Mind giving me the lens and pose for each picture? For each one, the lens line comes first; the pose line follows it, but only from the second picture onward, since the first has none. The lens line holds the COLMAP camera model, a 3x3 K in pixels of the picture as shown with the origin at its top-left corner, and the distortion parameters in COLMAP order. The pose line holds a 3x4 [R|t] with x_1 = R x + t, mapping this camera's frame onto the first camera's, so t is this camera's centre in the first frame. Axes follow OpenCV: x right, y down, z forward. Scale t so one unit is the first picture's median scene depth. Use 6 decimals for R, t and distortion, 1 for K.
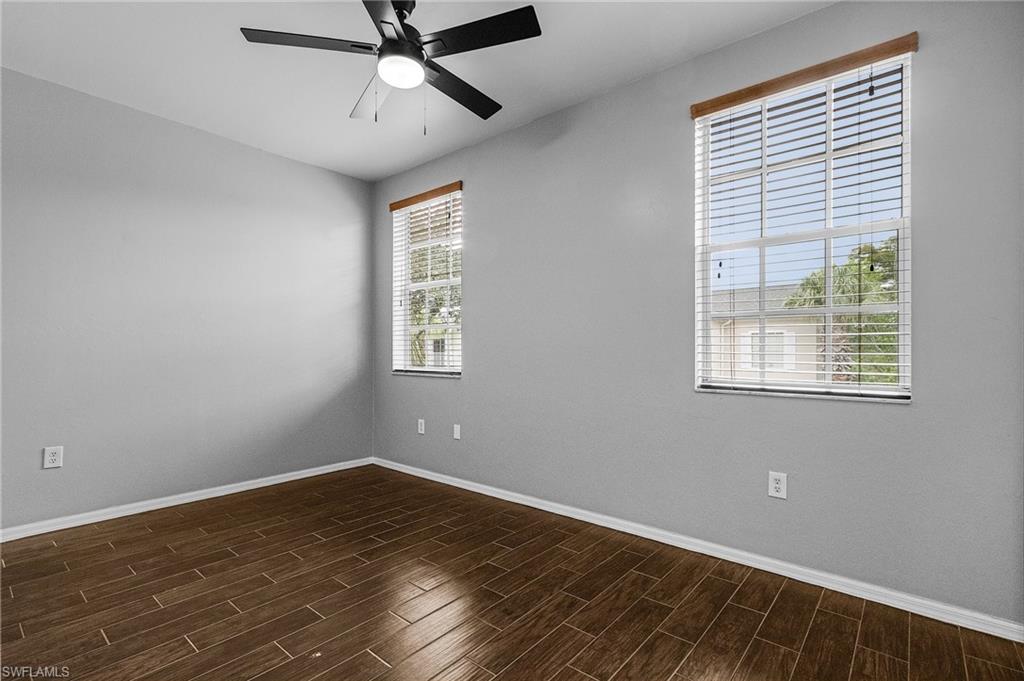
lens RADIAL K [[475.1, 0, 507.4], [0, 475.1, 359.3], [0, 0, 1]] dist [0.003911, -0.001185]
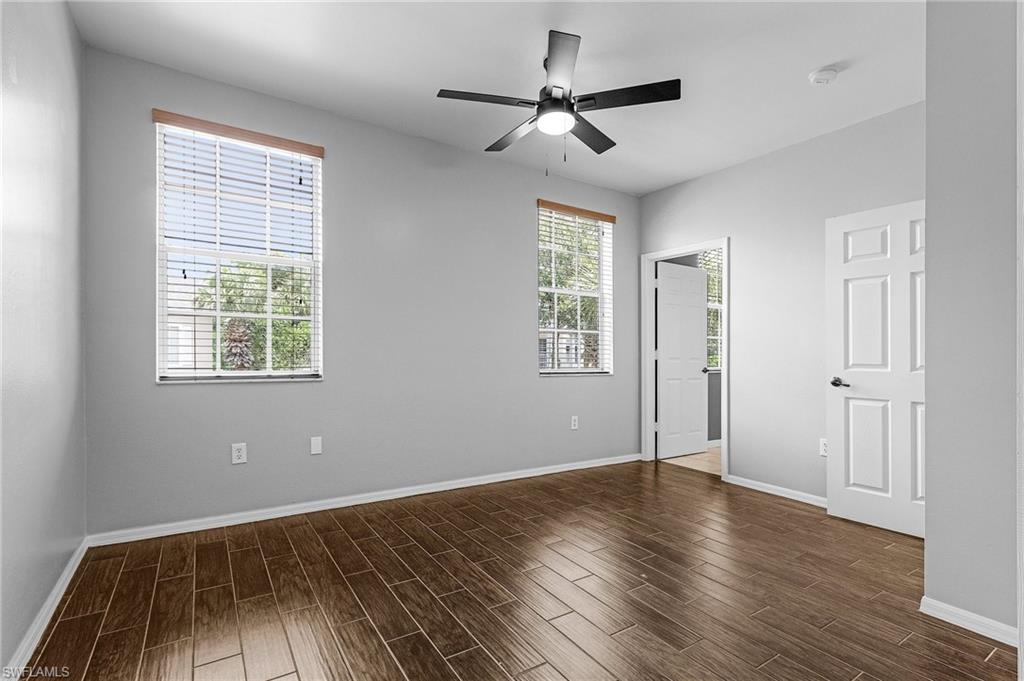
lens RADIAL K [[475.1, 0, 506.2], [0, 475.1, 360.0], [0, 0, 1]] dist [0.003911, -0.001185]
pose [[0.293527, -0.020071, 0.955740, -0.987464], [0.000368, 0.999782, 0.020883, -0.019290], [-0.955951, -0.005778, 0.293471, 0.530667]]
